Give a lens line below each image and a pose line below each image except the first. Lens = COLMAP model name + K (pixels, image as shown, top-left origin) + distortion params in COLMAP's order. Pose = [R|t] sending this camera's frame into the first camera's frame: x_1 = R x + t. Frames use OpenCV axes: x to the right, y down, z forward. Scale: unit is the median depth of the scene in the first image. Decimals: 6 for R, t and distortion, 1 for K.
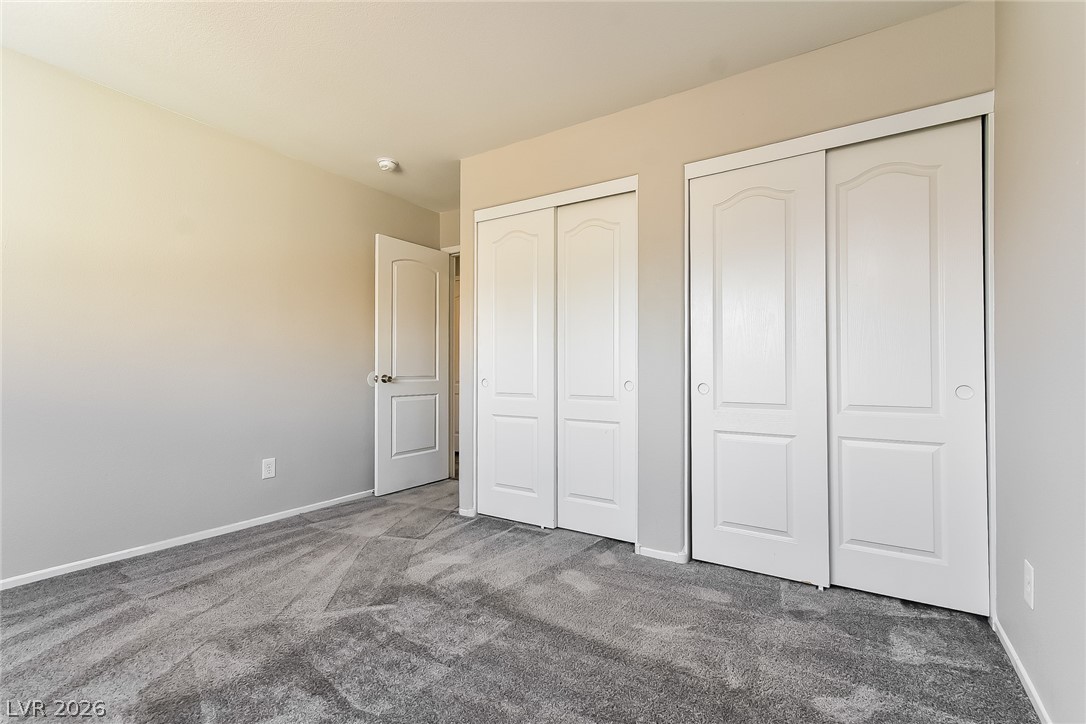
lens RADIAL K [[493.5, 0, 601.7], [0, 493.5, 374.4], [0, 0, 1]] dist [0.003409, 0.000524]
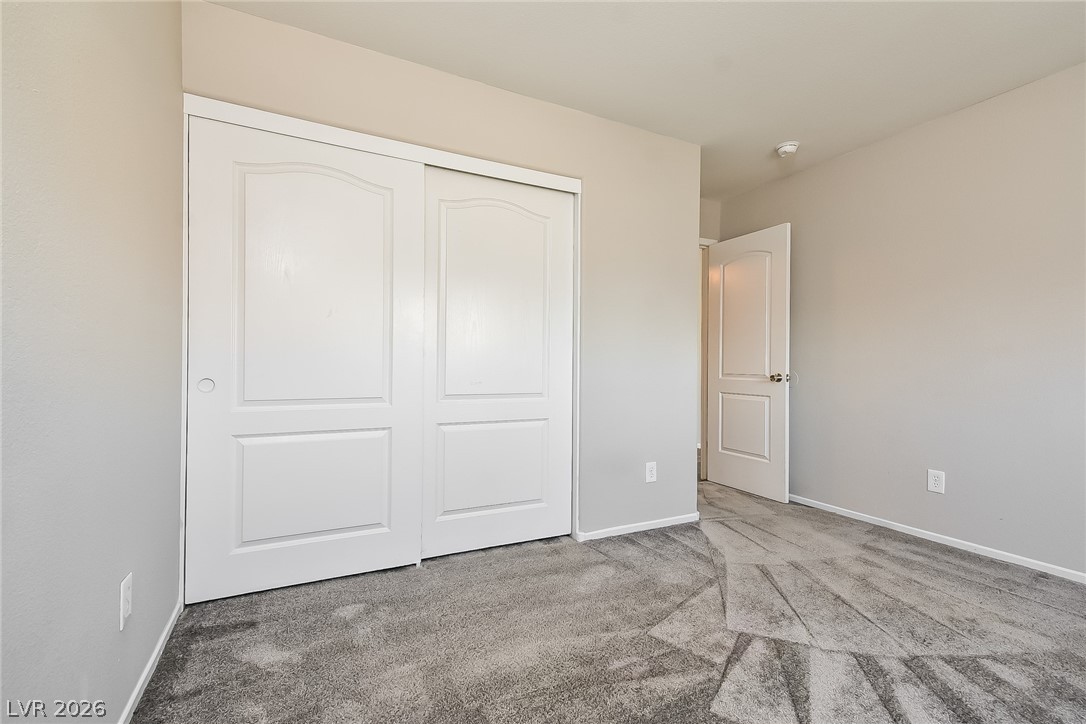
lens RADIAL K [[496.7, 0, 545.8], [0, 496.7, 358.0], [0, 0, 1]] dist [0.000470, -0.000218]
pose [[0.519184, 0.010440, 0.854599, -0.556634], [-0.000275, 0.999927, -0.012048, -0.007236], [-0.854662, 0.006019, 0.519149, 0.329796]]
